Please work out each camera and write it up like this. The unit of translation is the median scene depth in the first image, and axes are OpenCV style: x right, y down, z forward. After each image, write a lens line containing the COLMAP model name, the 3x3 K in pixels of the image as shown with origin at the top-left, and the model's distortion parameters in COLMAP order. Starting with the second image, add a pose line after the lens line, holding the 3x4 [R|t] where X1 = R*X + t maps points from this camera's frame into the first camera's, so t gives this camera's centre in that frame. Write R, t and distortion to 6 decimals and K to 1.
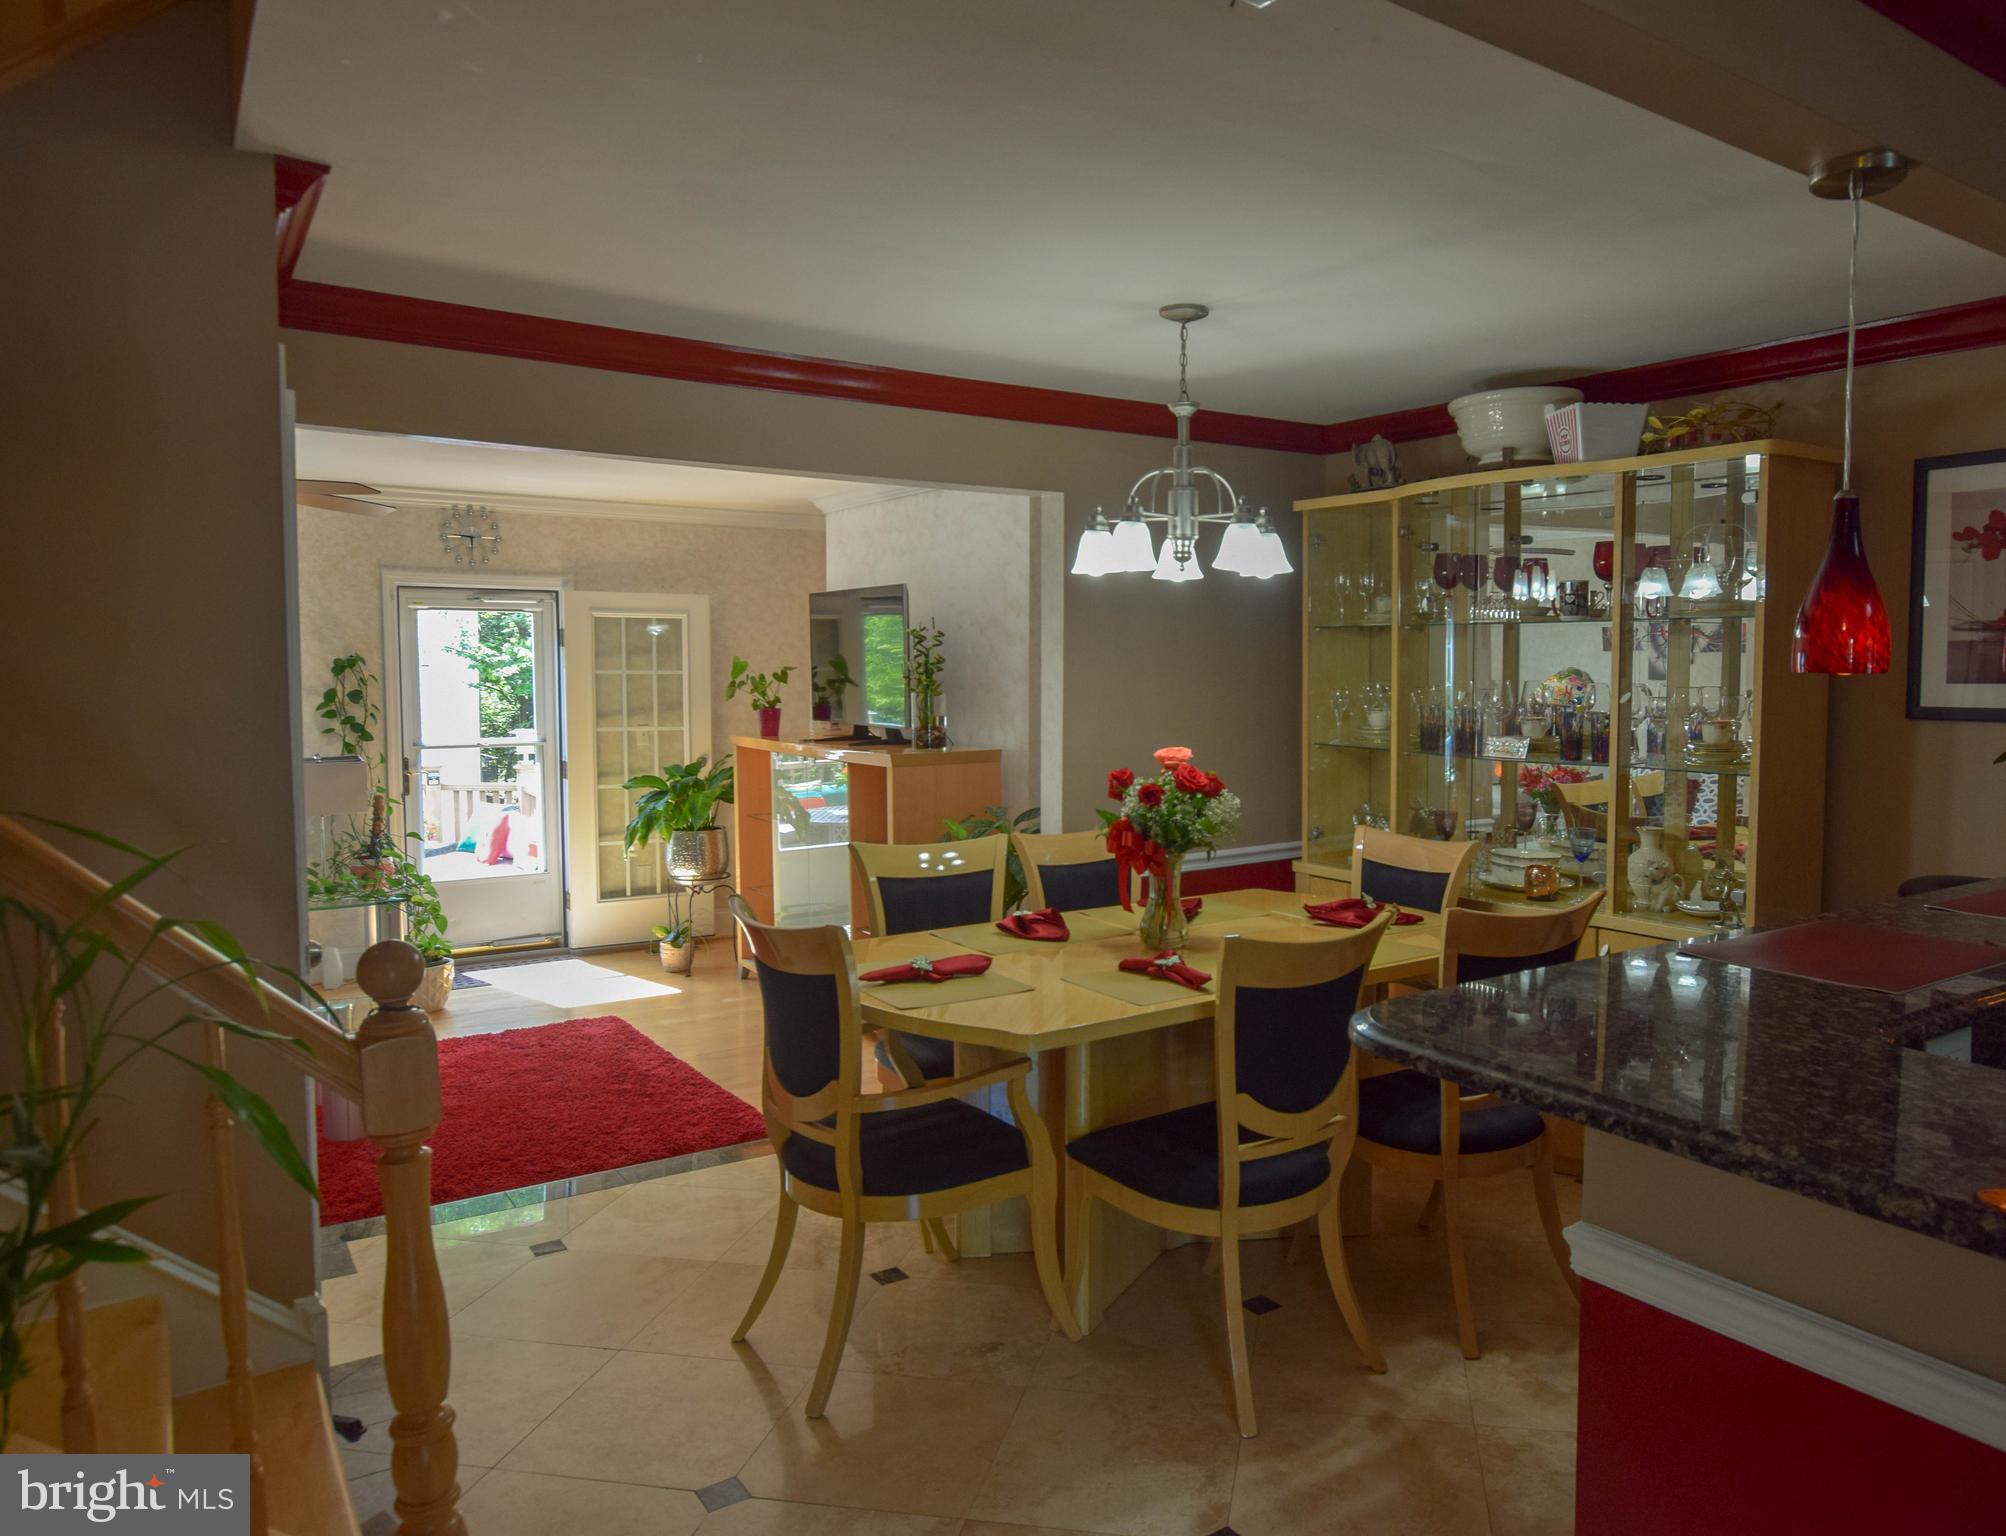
lens RADIAL K [[1372.3, 0, 1142.7], [0, 1372.3, 759.6], [0, 0, 1]] dist [-0.027110, 0.023407]
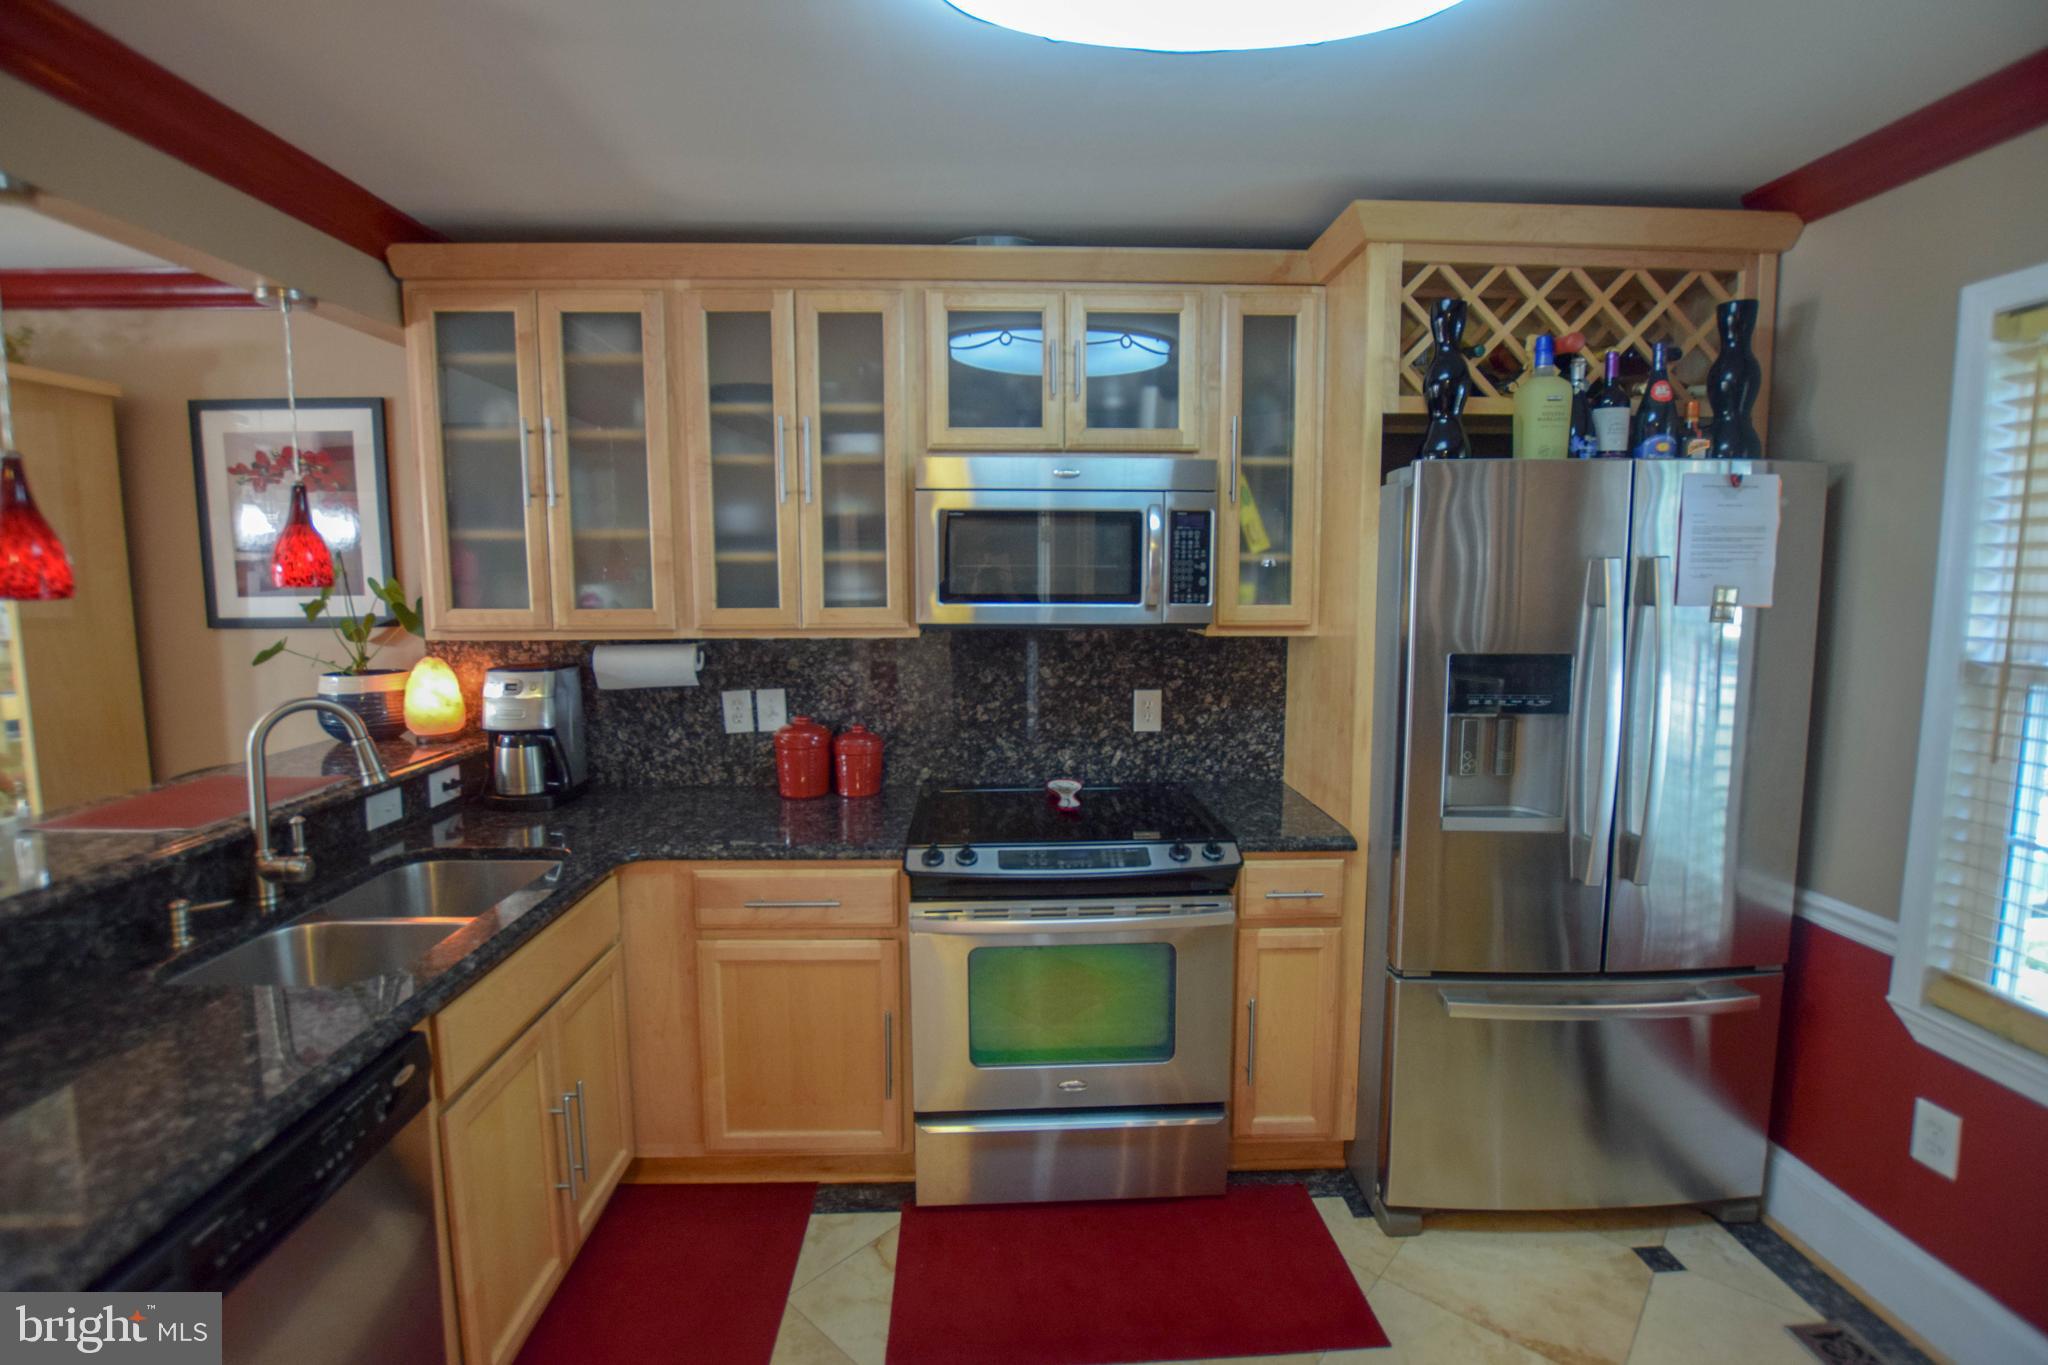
lens RADIAL K [[931.2, 0, 1021.9], [0, 931.2, 673.2], [0, 0, 1]] dist [-0.037252, 0.006519]
pose [[0.559813, -0.093534, 0.823323, 0.249649], [0.057810, 0.995596, 0.073798, -0.007461], [-0.826600, 0.006283, 0.562755, 0.004552]]
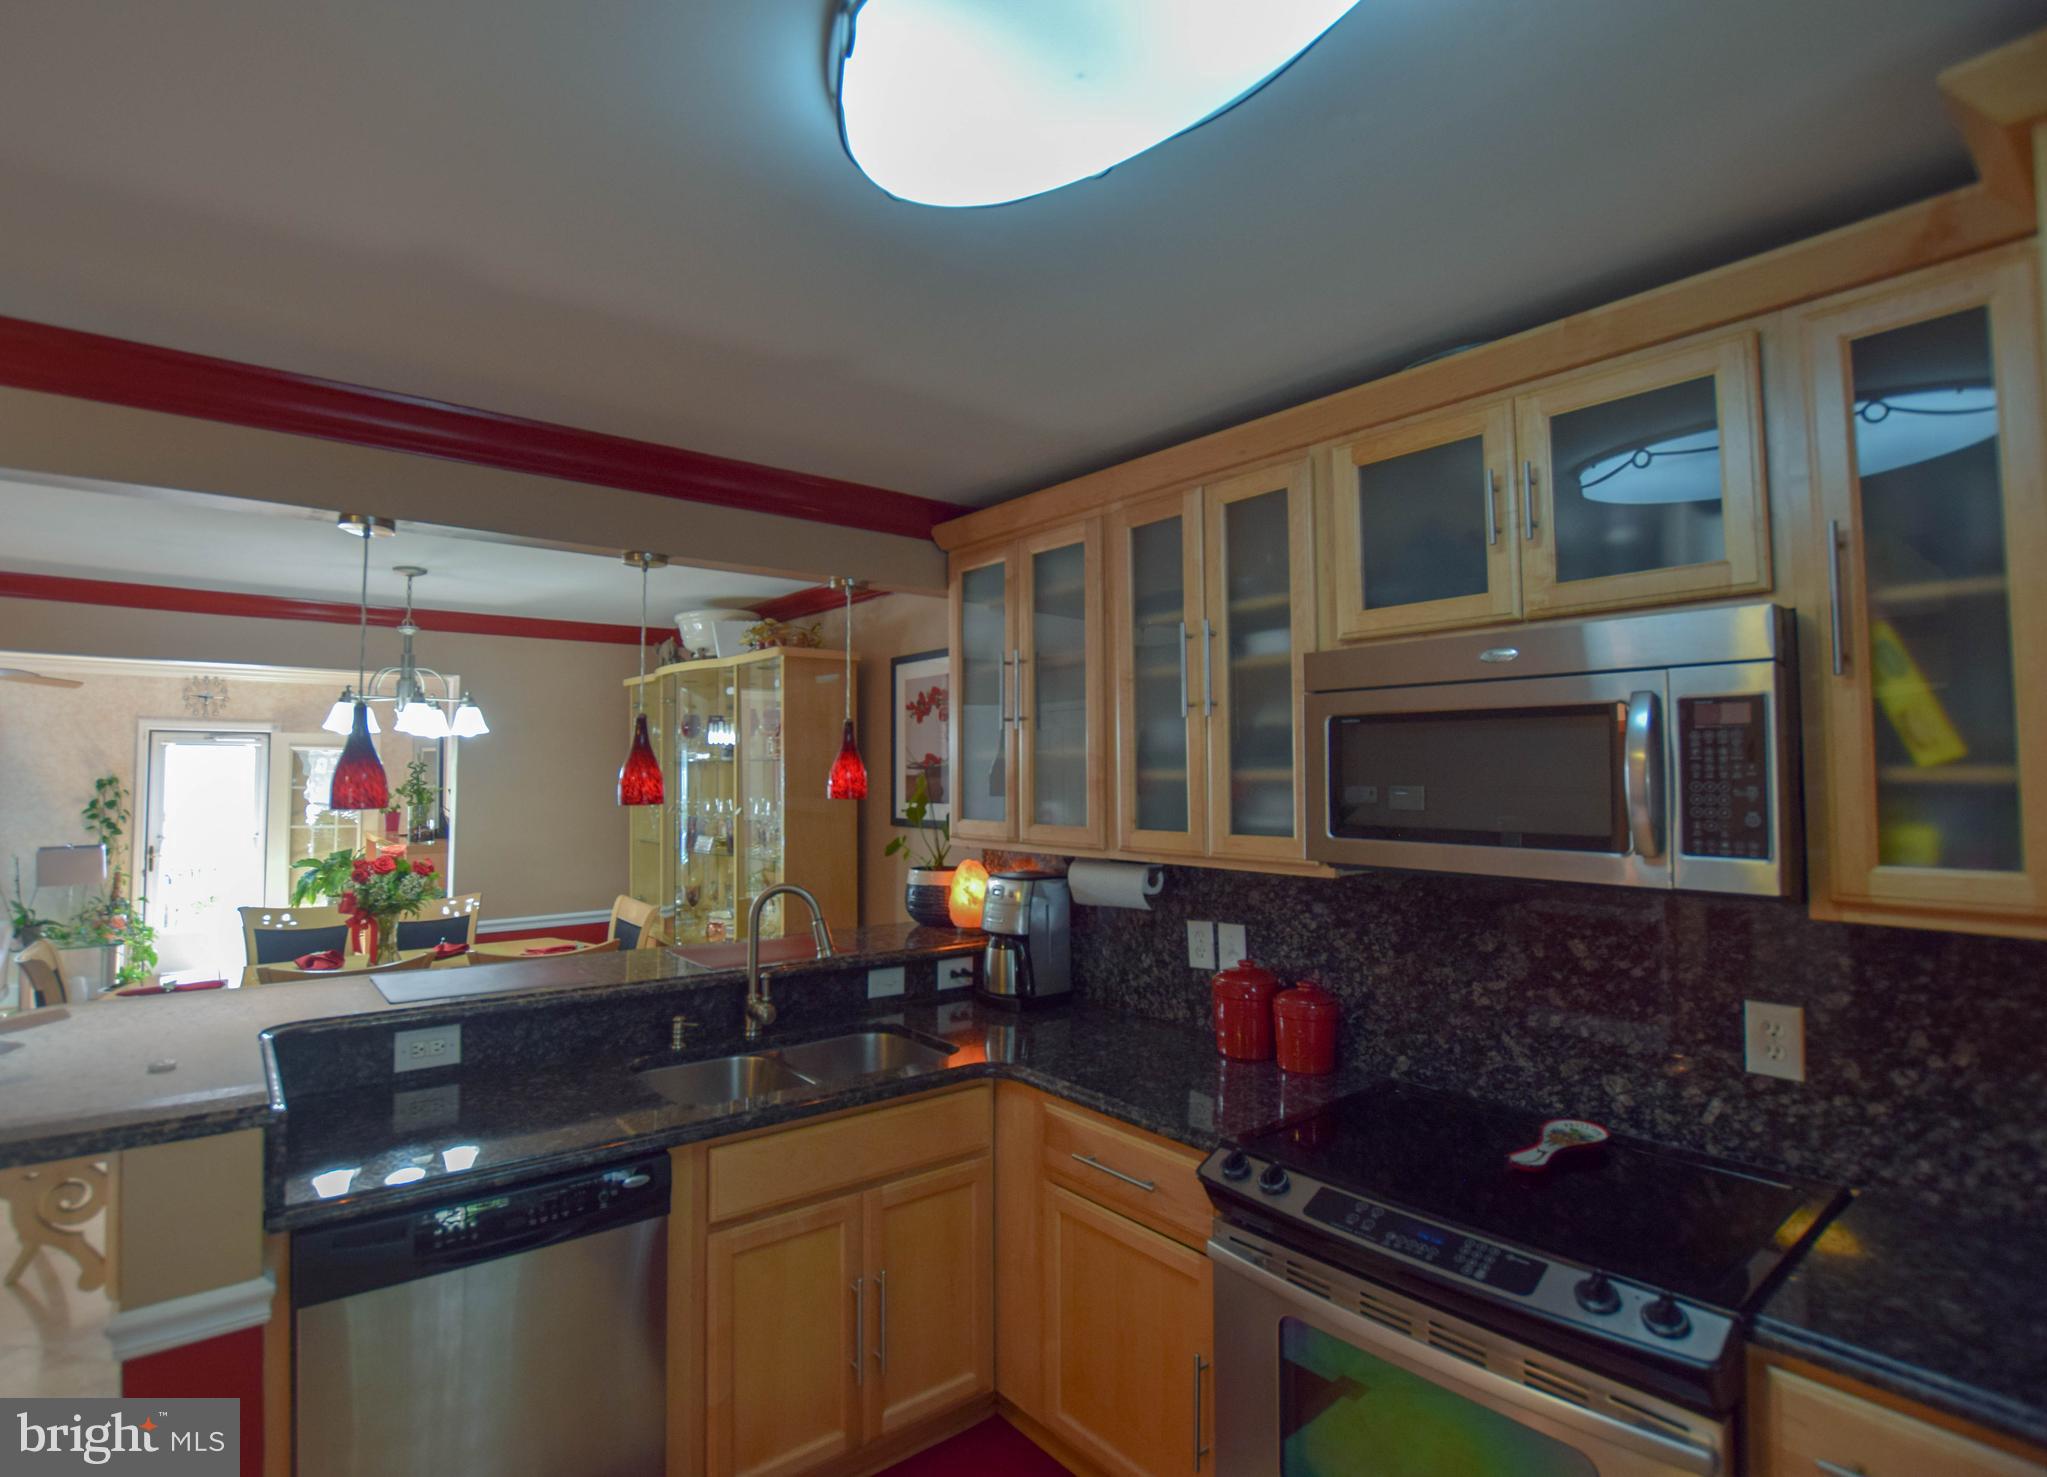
lens RADIAL K [[987.8, 0, 932.8], [0, 987.8, 728.8], [0, 0, 1]] dist [-0.037041, 0.005000]
pose [[0.999970, -0.001745, 0.007481, 0.480316], [0.002591, 0.993410, -0.114586, -0.008593], [-0.007232, 0.114602, 0.993385, -0.088477]]
